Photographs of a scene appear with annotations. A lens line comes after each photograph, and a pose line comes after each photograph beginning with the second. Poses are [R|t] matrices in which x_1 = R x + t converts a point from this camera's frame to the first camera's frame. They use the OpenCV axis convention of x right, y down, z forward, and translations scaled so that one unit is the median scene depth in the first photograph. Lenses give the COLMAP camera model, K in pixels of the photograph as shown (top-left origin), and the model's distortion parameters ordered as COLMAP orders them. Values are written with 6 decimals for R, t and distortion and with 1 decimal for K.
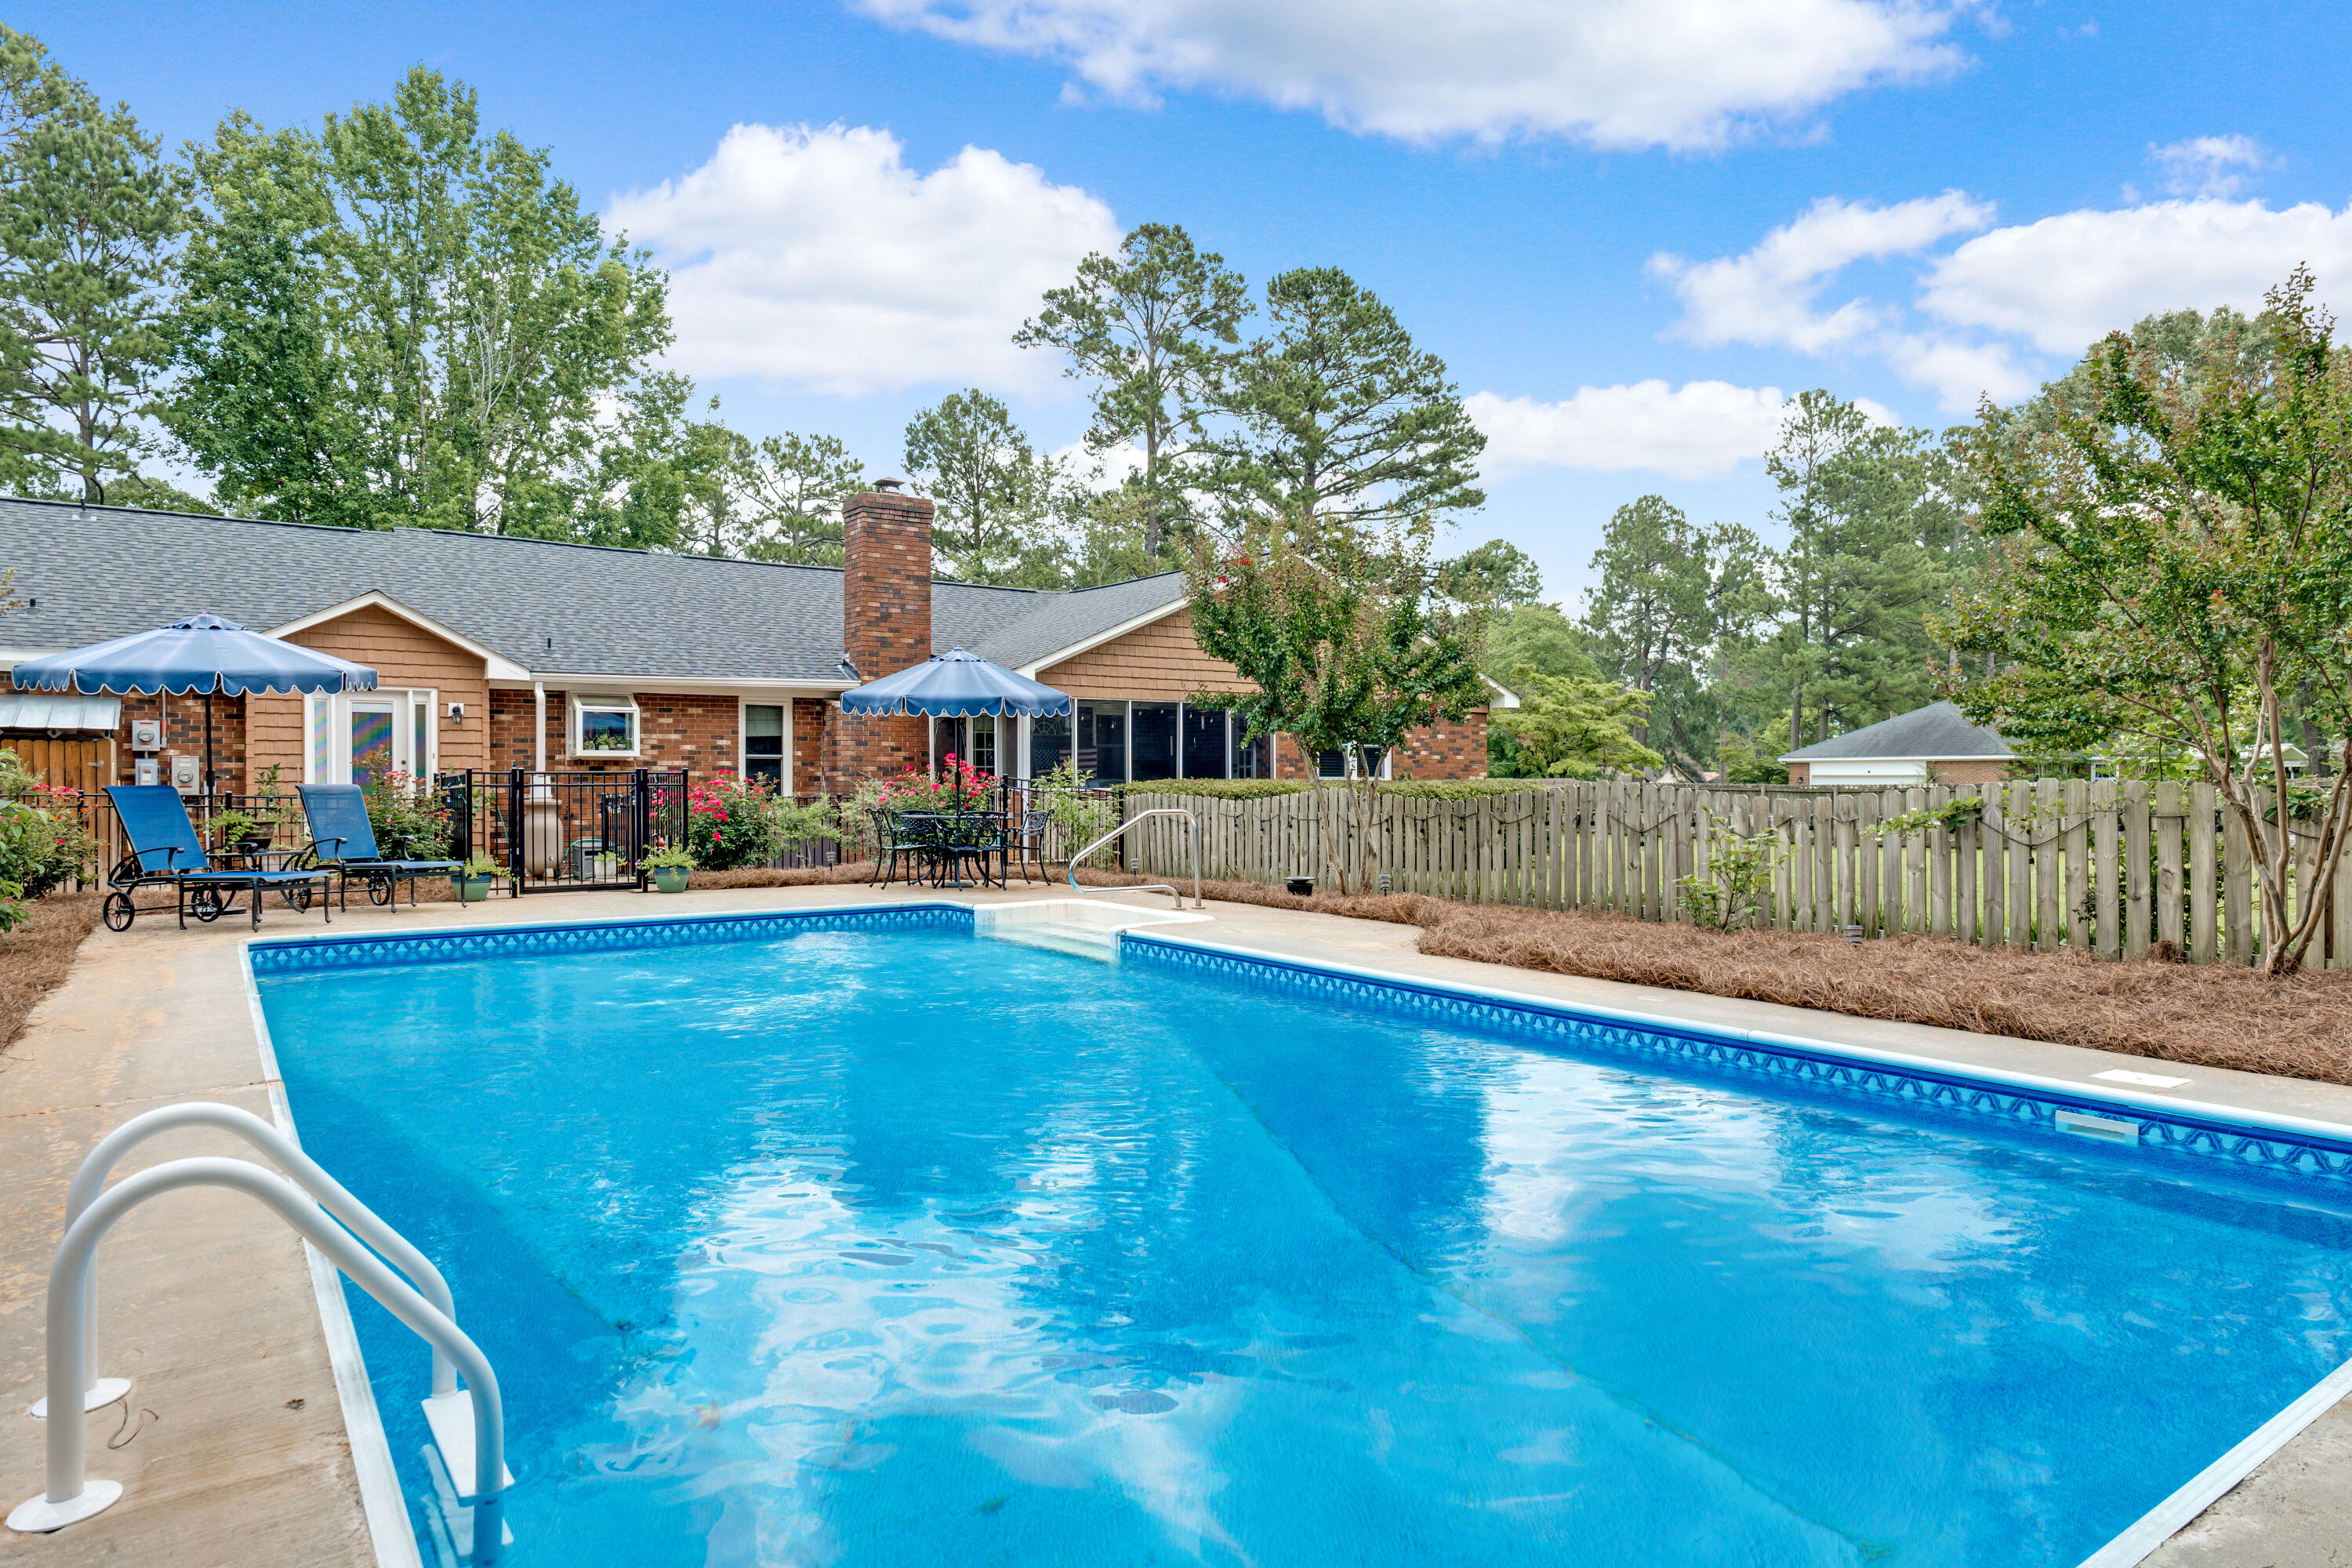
lens RADIAL K [[1375.2, 0, 1187.4], [0, 1375.2, 782.8], [0, 0, 1]] dist [-0.033856, 0.030223]
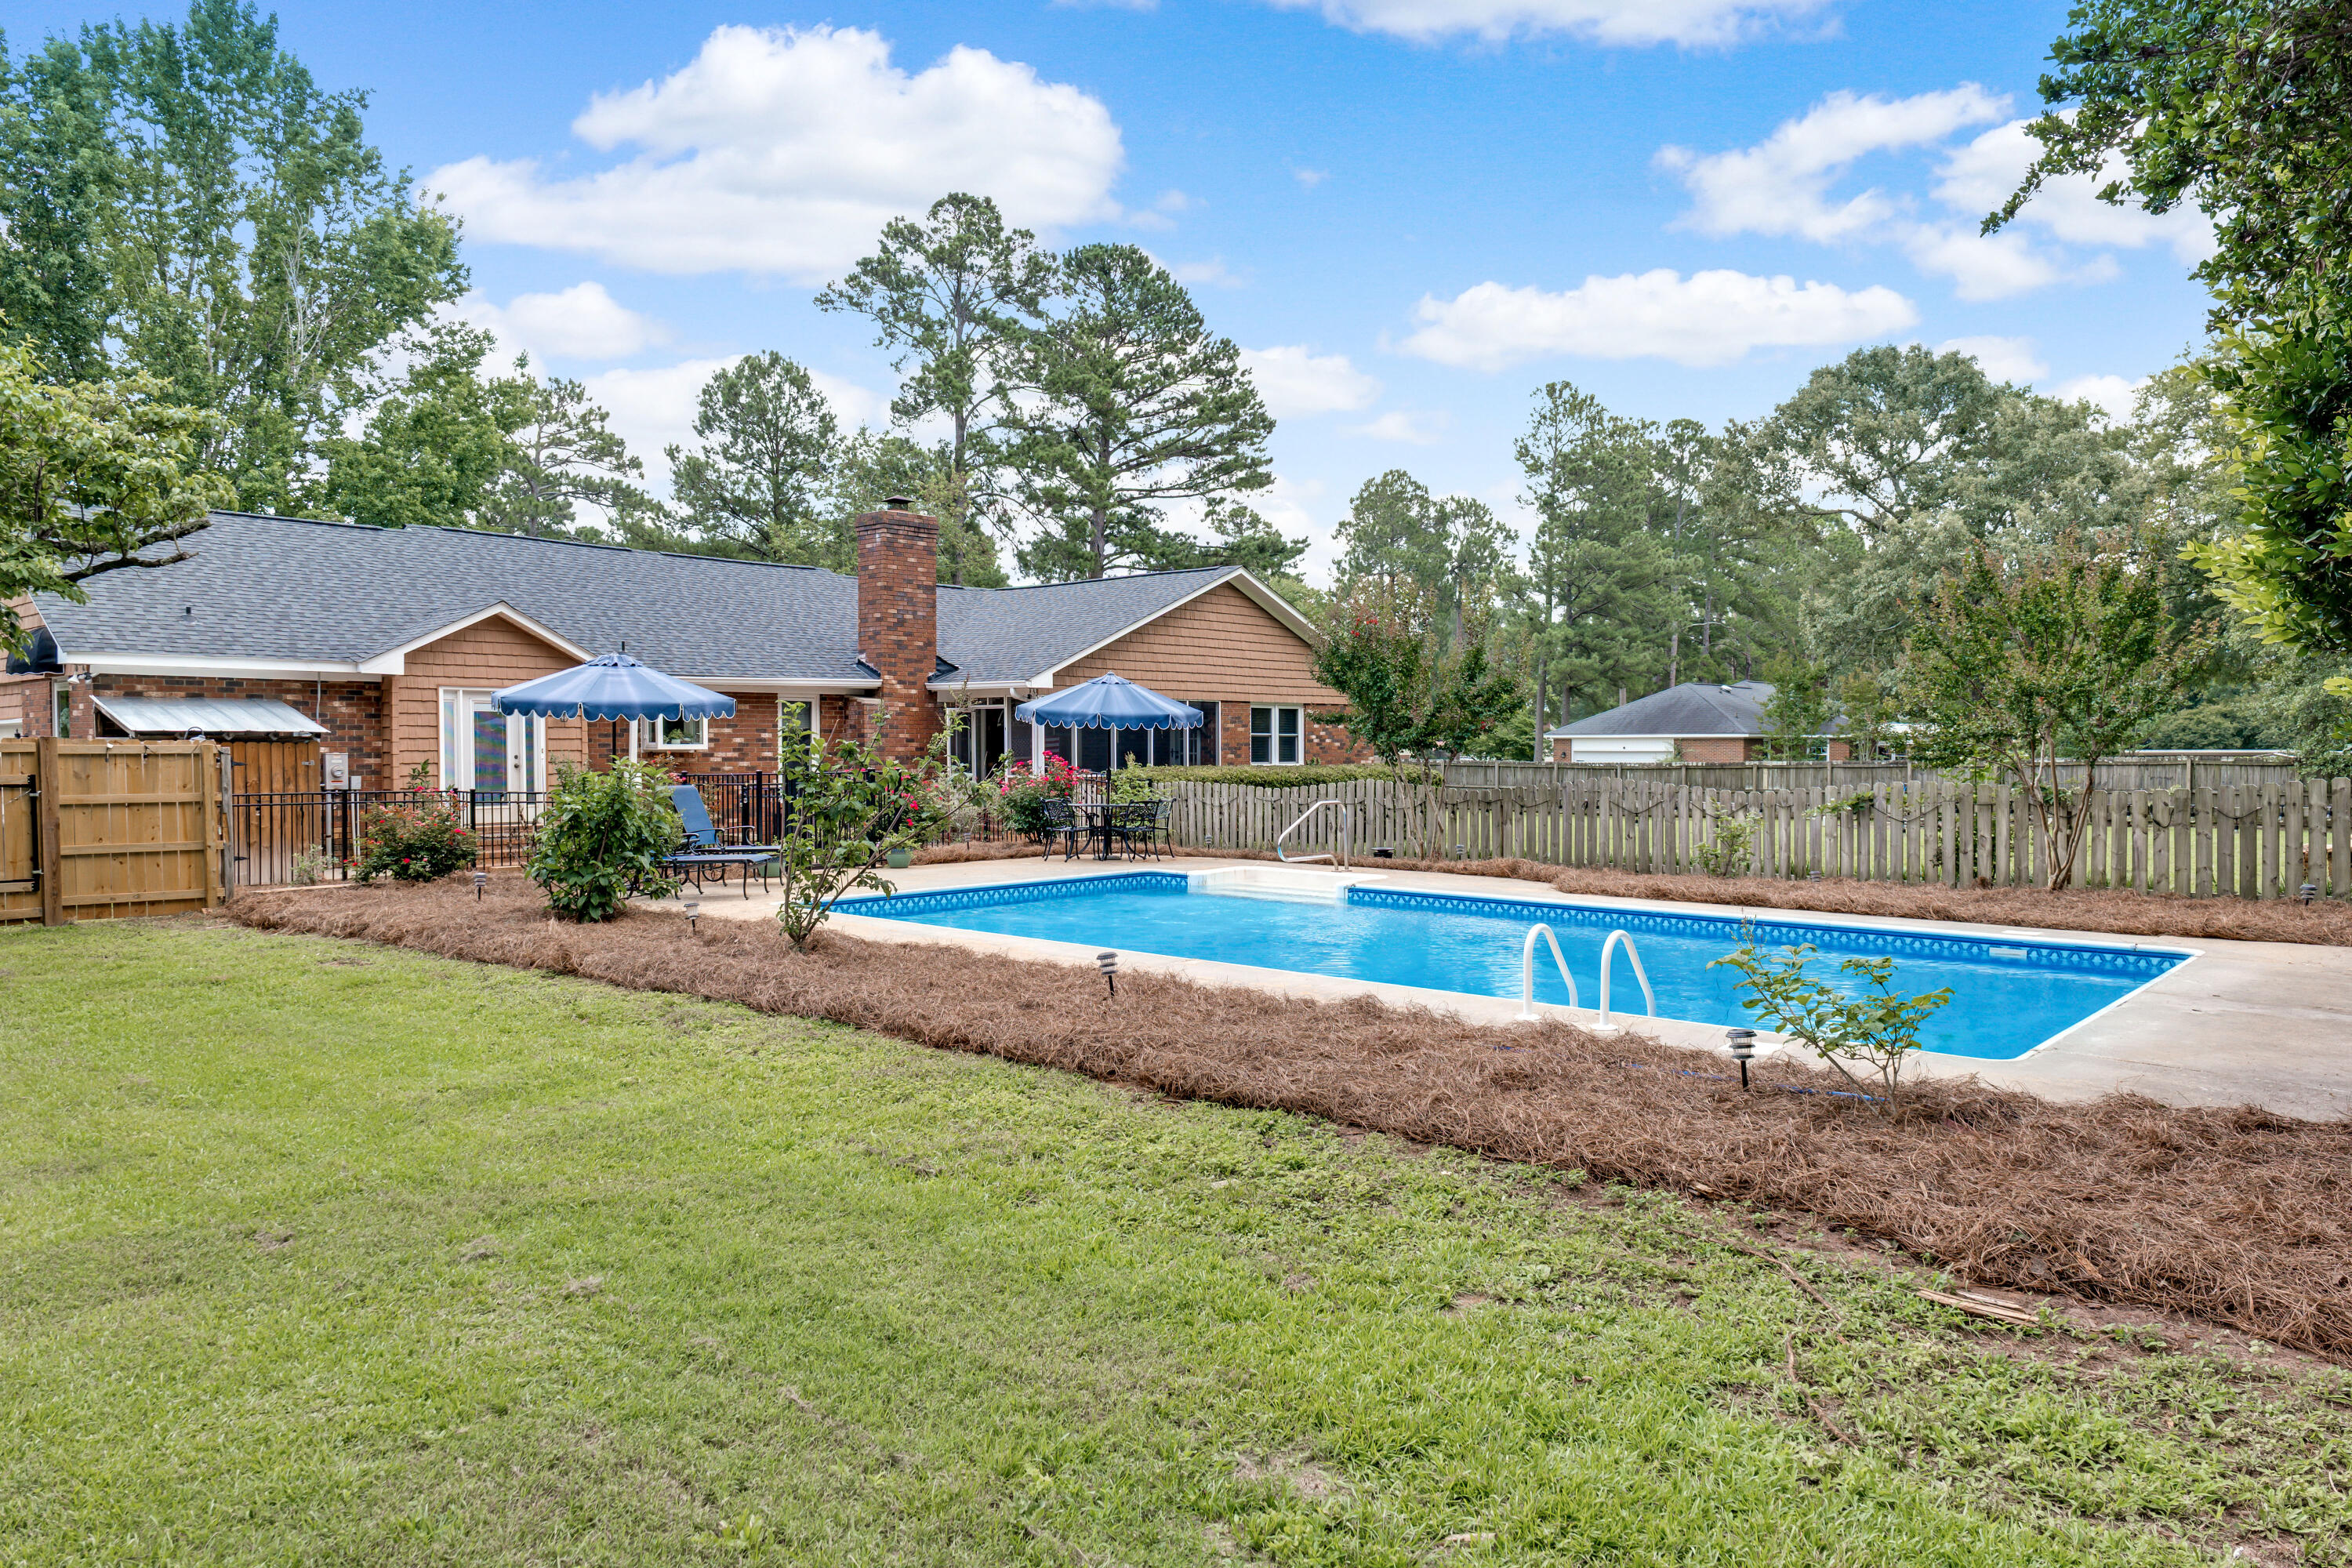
lens RADIAL K [[1496.4, 0, 1176.8], [0, 1496.4, 769.9], [0, 0, 1]] dist [0.006759, 0.002066]
pose [[0.977494, -0.003555, 0.210932, -0.097935], [0.000671, 0.999905, 0.013742, -0.006585], [-0.210961, -0.013291, 0.977404, -0.091623]]
